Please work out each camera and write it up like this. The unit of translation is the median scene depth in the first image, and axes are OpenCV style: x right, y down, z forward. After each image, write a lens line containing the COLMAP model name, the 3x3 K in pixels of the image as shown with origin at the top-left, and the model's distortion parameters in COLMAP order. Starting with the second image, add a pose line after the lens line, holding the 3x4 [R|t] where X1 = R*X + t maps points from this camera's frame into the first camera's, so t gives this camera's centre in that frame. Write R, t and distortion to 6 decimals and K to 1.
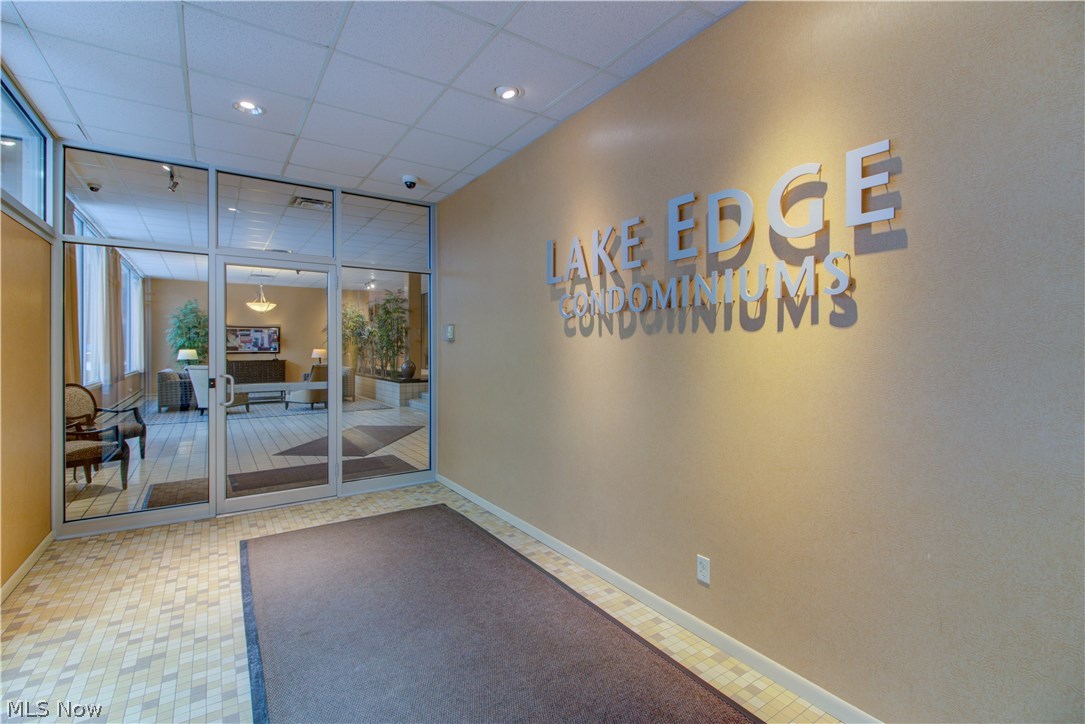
lens RADIAL K [[493.9, 0, 546.8], [0, 493.9, 344.8], [0, 0, 1]] dist [-0.001812, -0.000233]
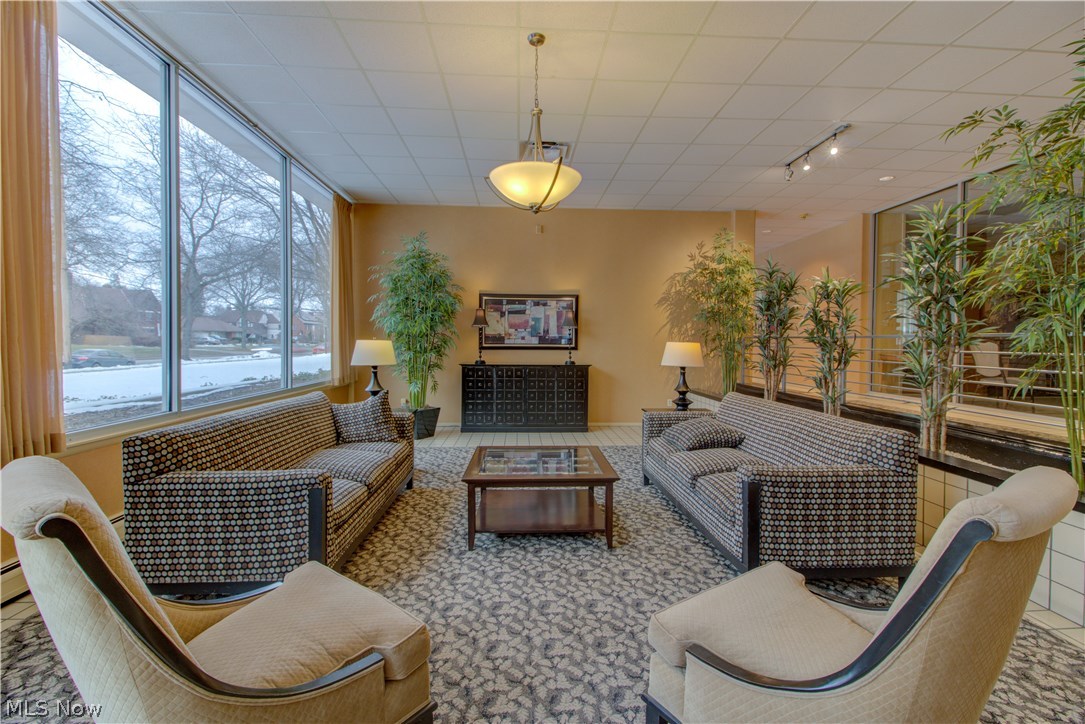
lens RADIAL K [[493.9, 0, 548.3], [0, 493.9, 358.0], [0, 0, 1]] dist [-0.001812, -0.000233]
pose [[0.857749, 0.027072, -0.513356, -0.330116], [-0.006949, 0.999132, 0.041078, 0.005855], [0.514023, -0.031667, 0.857192, 0.594012]]
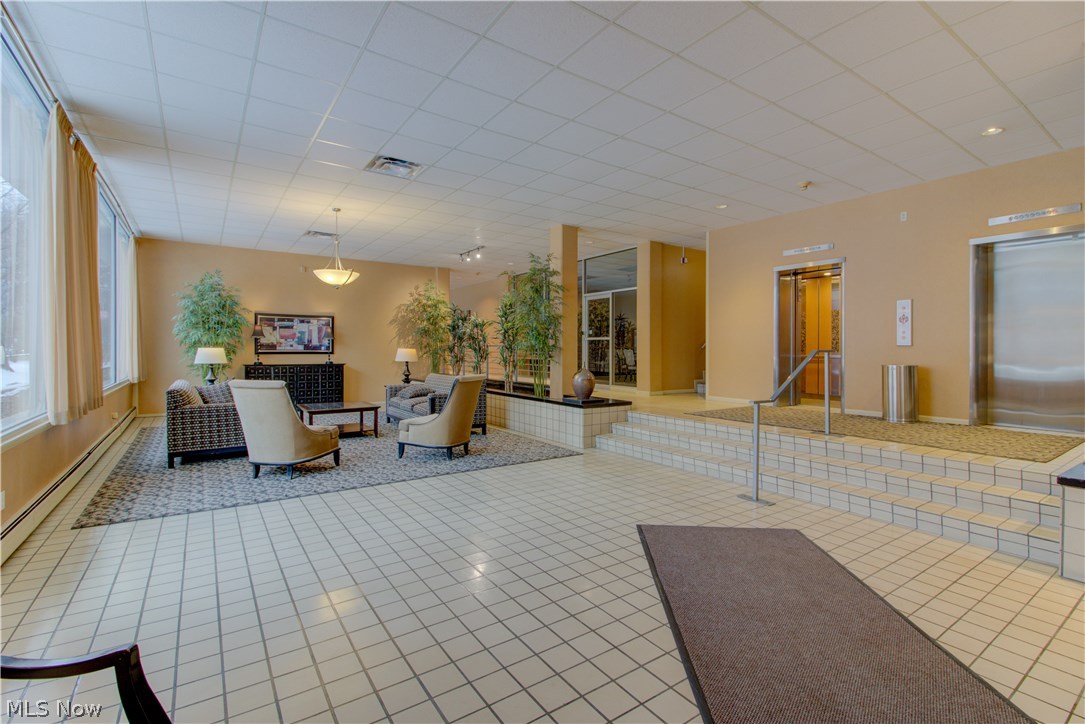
lens RADIAL K [[493.9, 0, 550.0], [0, 493.9, 360.7], [0, 0, 1]] dist [-0.001812, -0.000233]
pose [[0.999916, 0.009538, 0.008746, -0.249106], [-0.009794, 0.999510, 0.029728, 0.003198], [-0.008458, -0.029811, 0.999520, 0.306609]]
